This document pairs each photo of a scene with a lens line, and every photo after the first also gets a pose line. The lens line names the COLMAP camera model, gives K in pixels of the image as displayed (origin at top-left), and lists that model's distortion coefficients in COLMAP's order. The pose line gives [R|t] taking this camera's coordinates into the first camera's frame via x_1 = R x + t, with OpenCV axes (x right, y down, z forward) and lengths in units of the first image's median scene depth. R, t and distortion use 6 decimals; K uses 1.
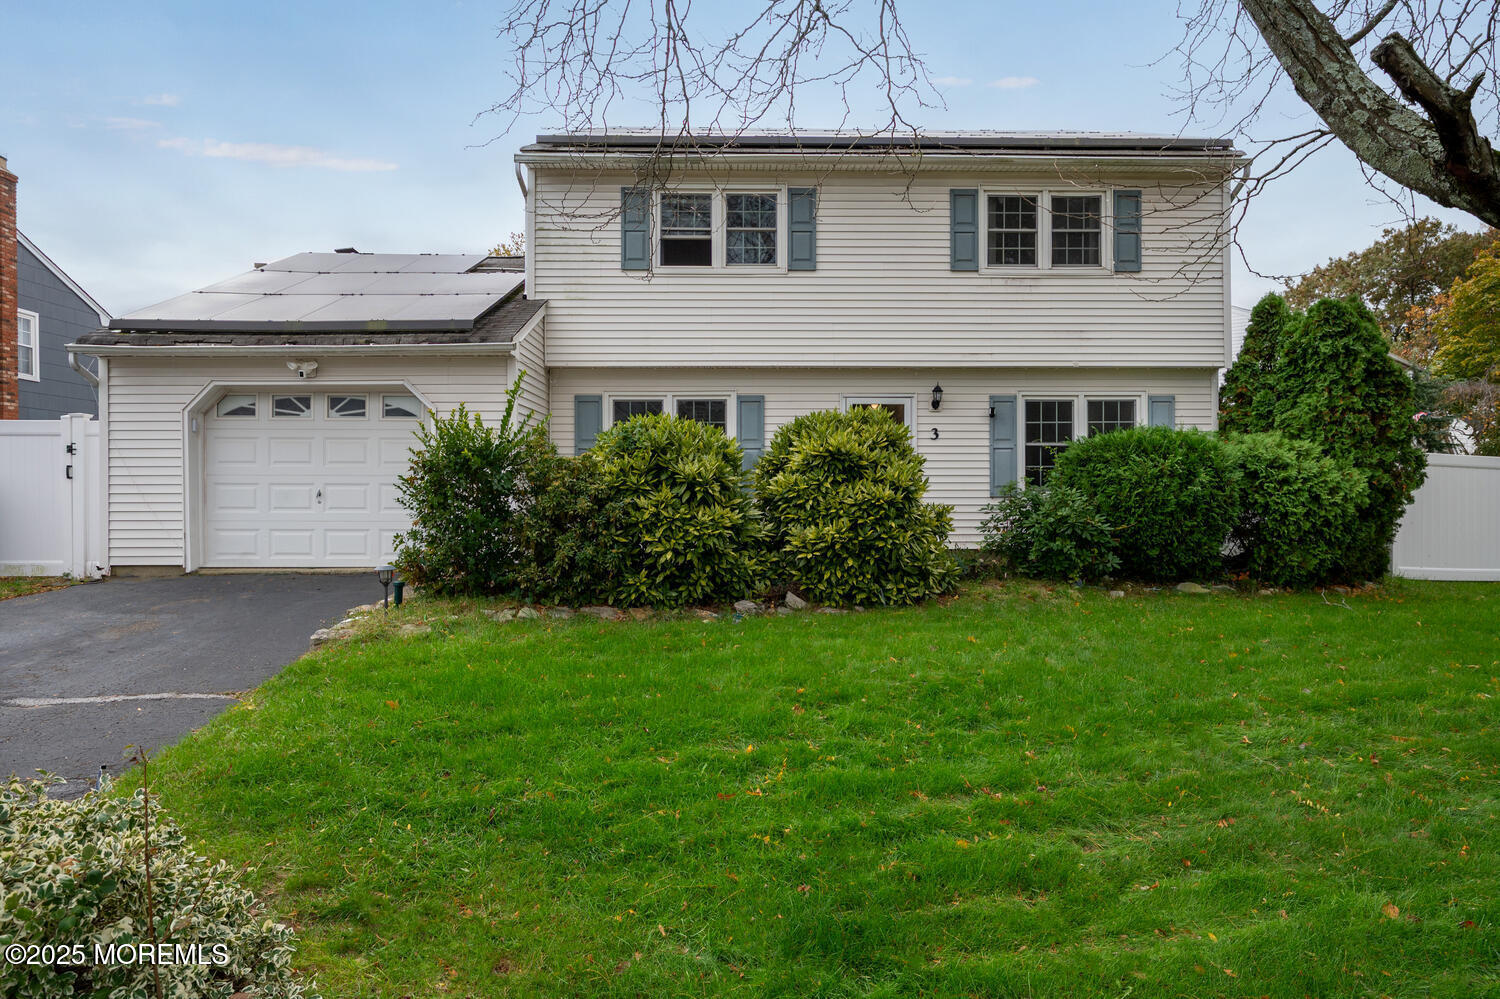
lens RADIAL K [[878.0, 0, 750.0], [0, 878.0, 500.3], [0, 0, 1]] dist [-0.027358, 0.002498]
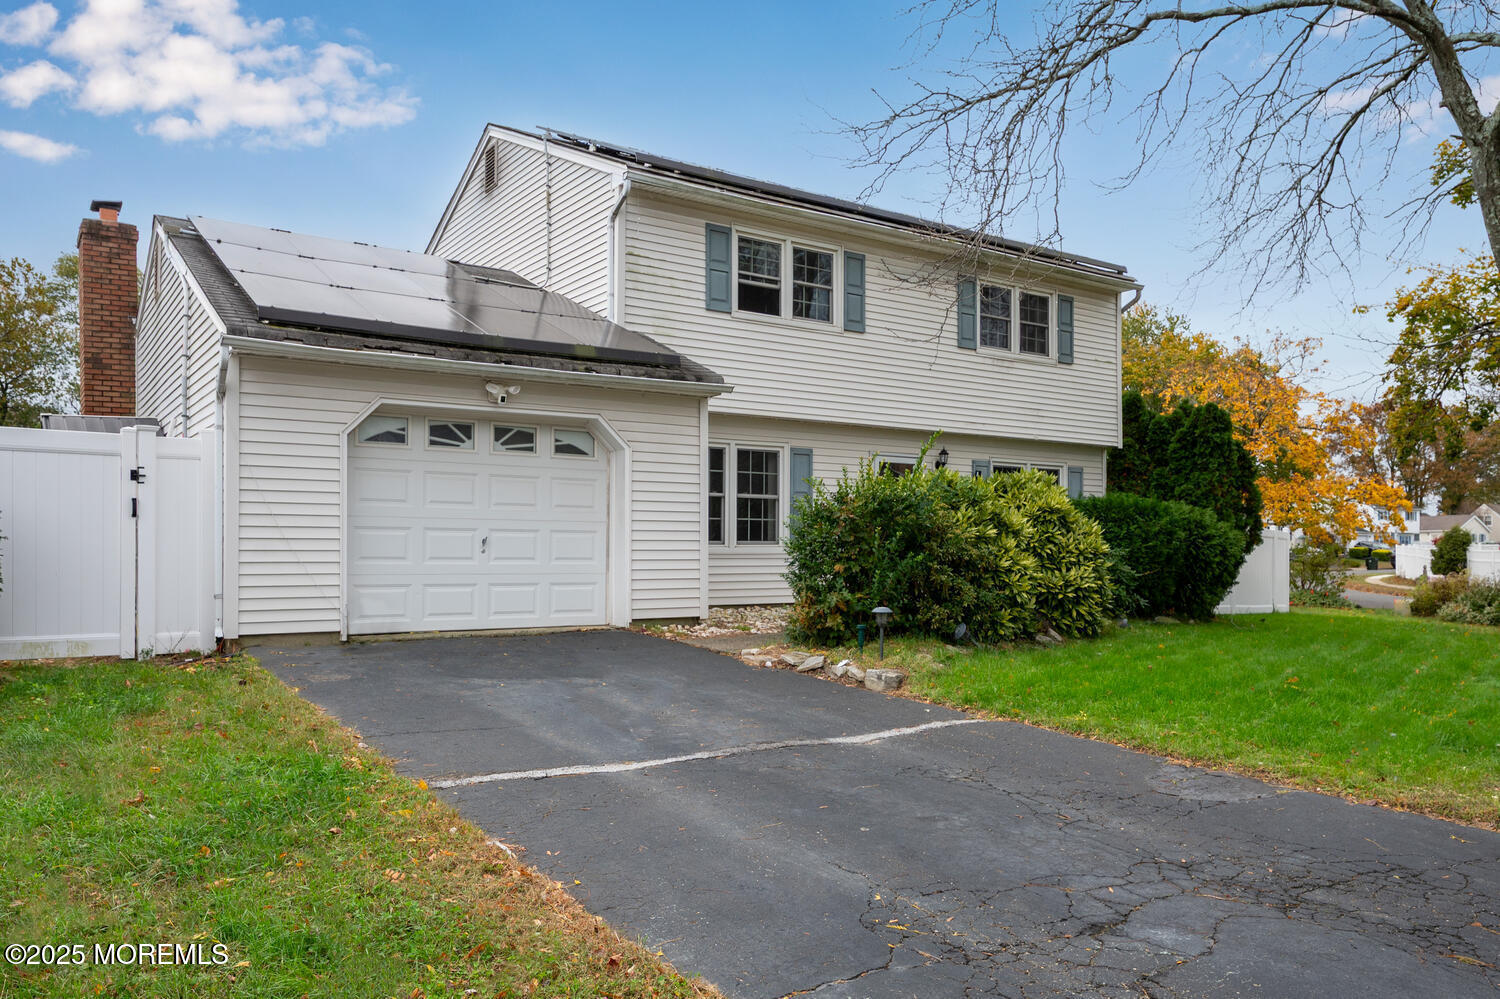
lens RADIAL K [[1119.8, 0, 753.2], [0, 1119.8, 510.0], [0, 0, 1]] dist [0.012959, -0.003443]
pose [[0.825907, 0.024515, 0.563274, -0.787680], [-0.001015, 0.999117, -0.041996, 0.006271], [-0.563806, 0.034113, 0.825202, -0.026836]]
